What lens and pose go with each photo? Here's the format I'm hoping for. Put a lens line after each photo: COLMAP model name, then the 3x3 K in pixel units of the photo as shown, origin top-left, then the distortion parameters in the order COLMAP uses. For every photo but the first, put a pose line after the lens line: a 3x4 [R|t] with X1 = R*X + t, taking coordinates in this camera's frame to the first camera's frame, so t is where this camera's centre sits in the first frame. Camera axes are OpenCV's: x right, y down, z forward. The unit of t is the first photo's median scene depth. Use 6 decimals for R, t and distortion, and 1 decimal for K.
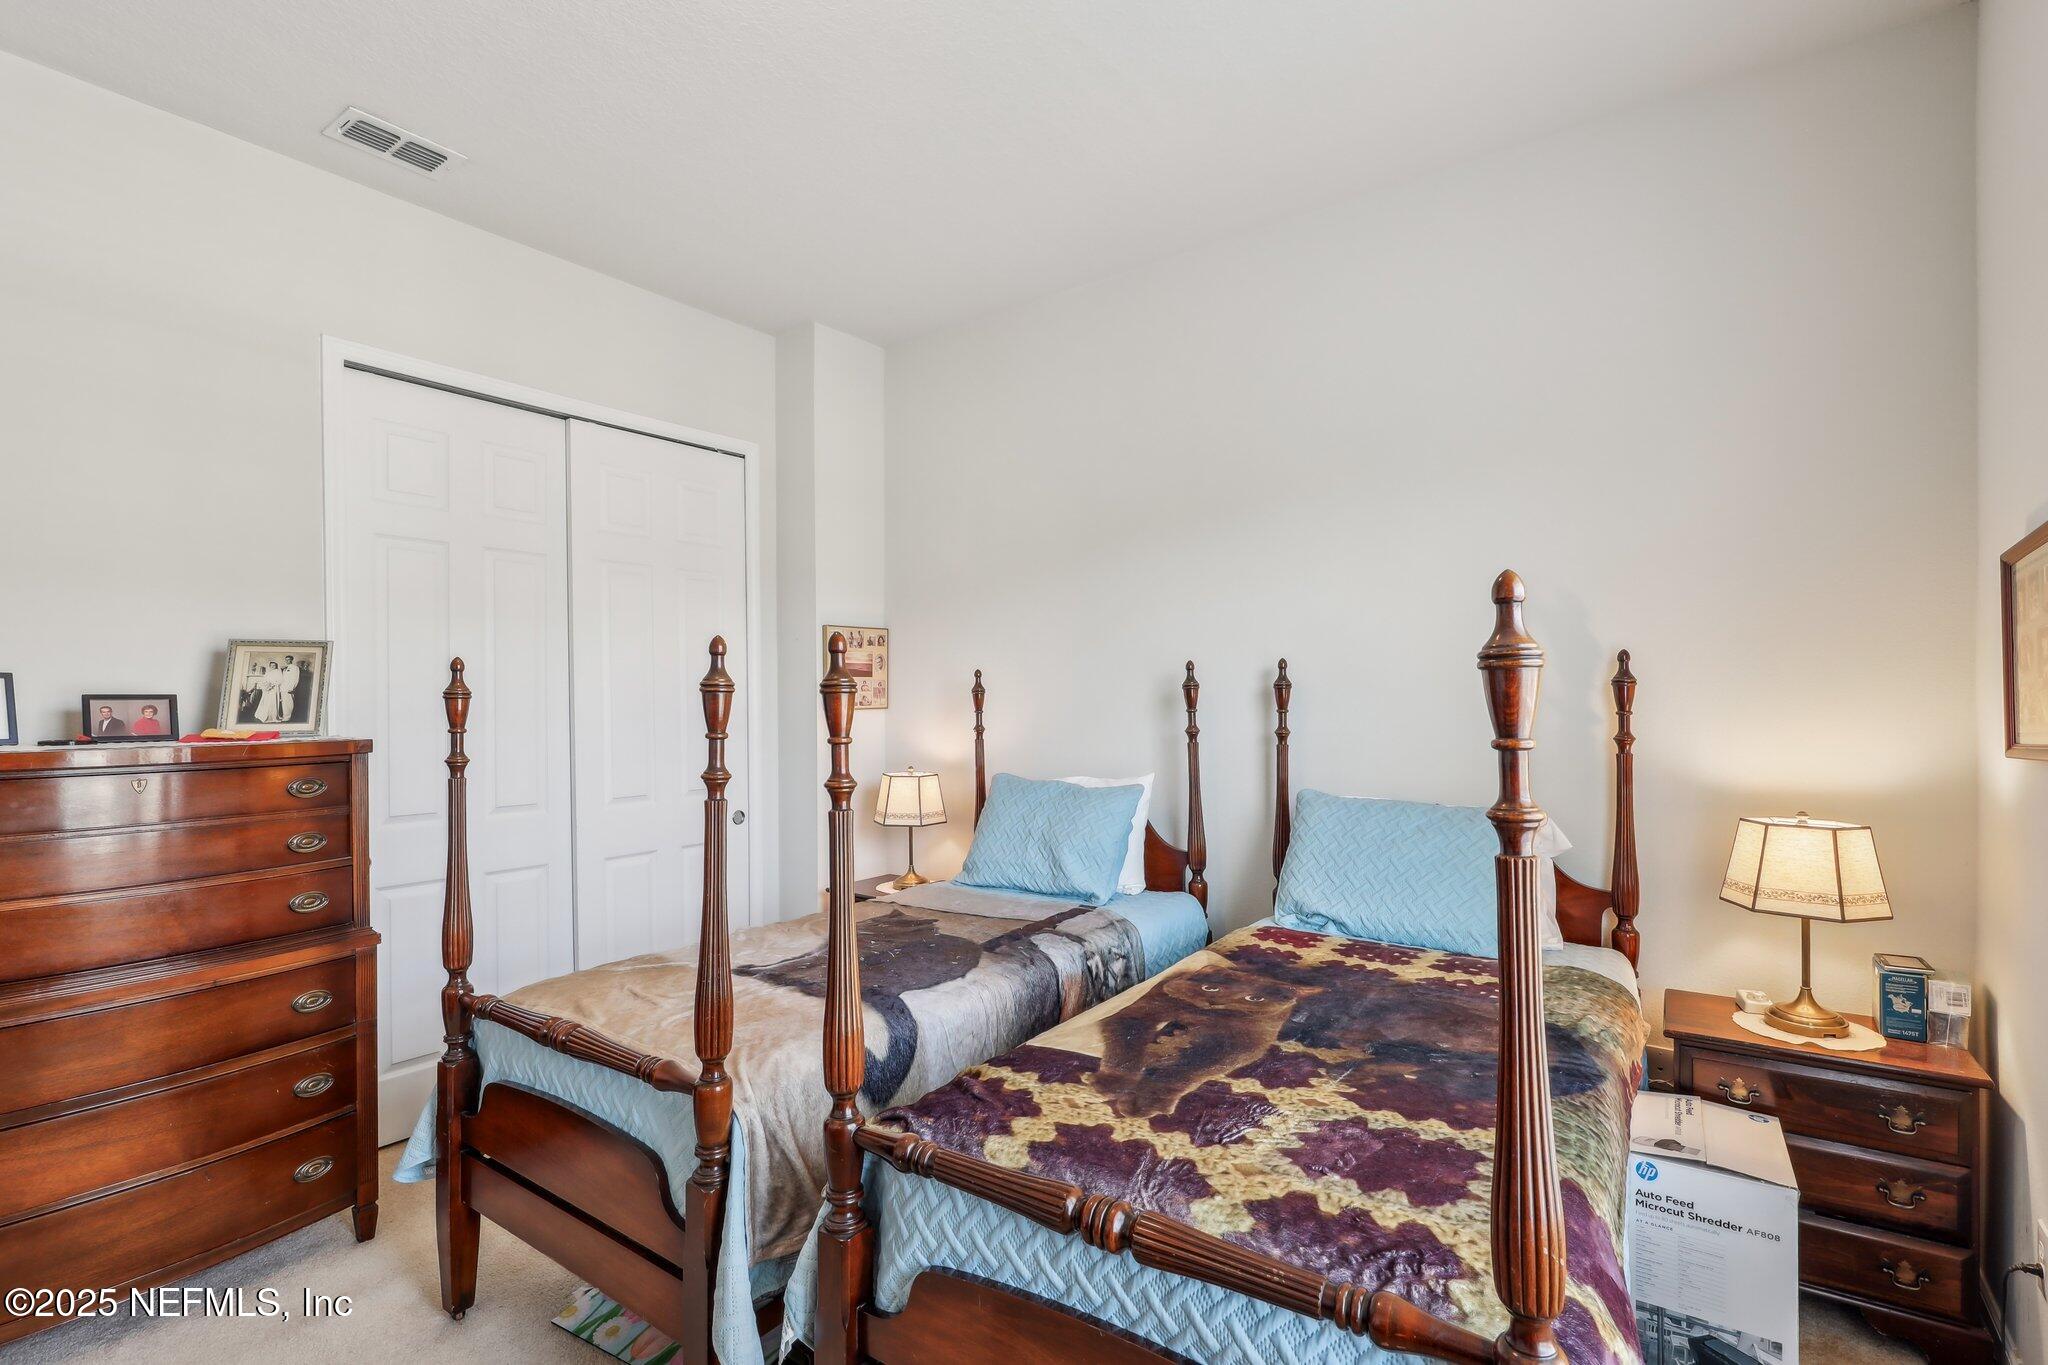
lens RADIAL K [[948.7, 0, 1026.0], [0, 948.7, 688.4], [0, 0, 1]] dist [0.000966, -0.000870]
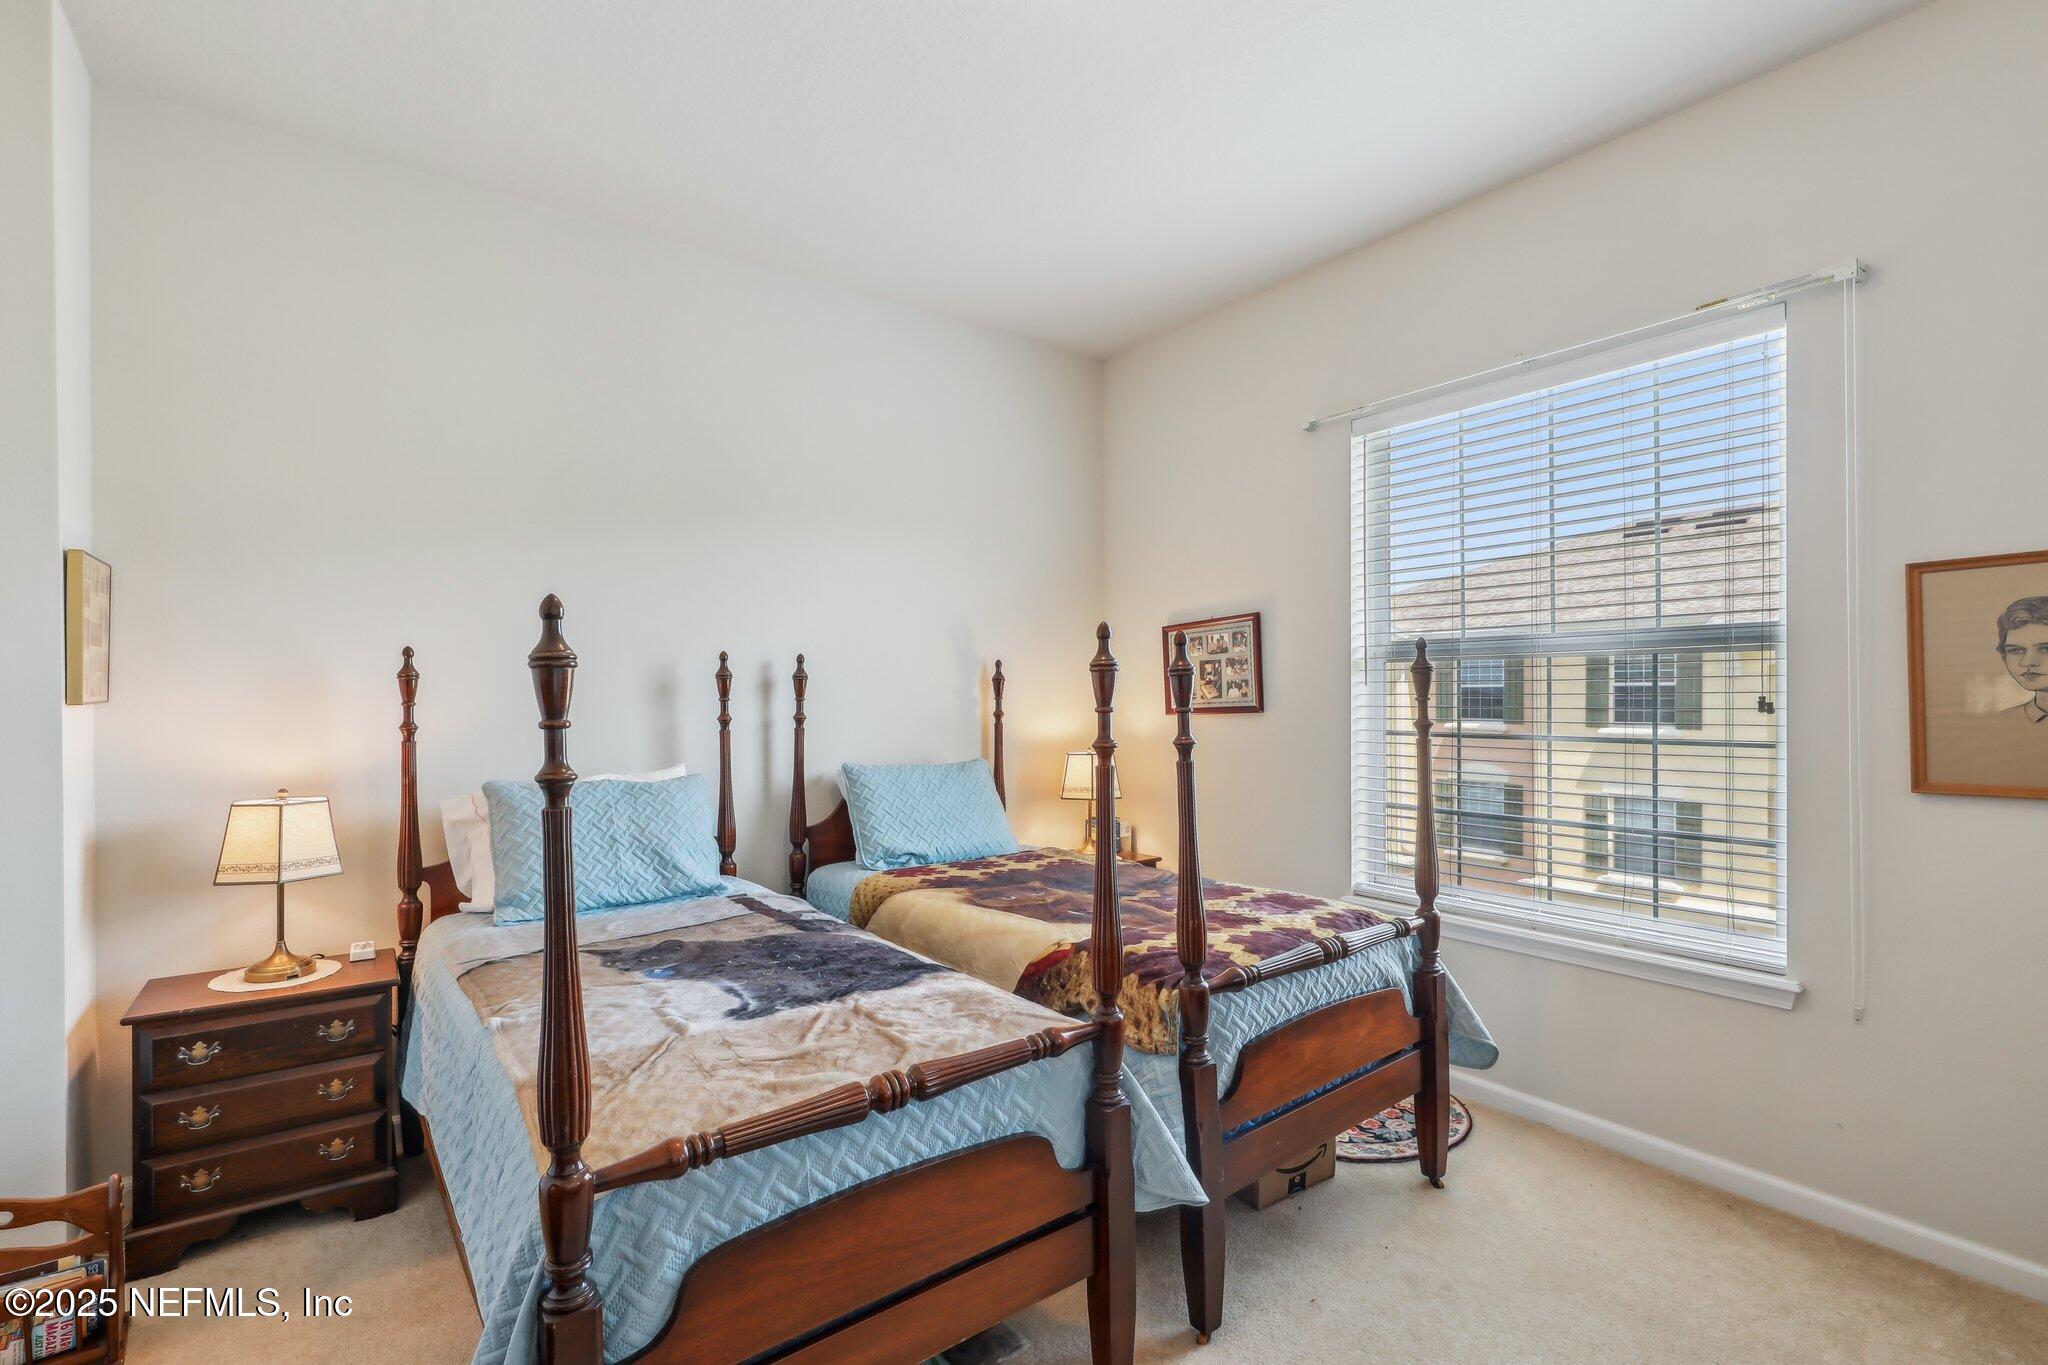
lens RADIAL K [[948.7, 0, 1022.6], [0, 948.7, 685.9], [0, 0, 1]] dist [0.000966, -0.000870]
pose [[0.273300, 0.013074, 0.961840, -0.930354], [-0.007998, 0.999904, -0.011318, 0.022321], [-0.961896, -0.004600, 0.273378, 0.507161]]
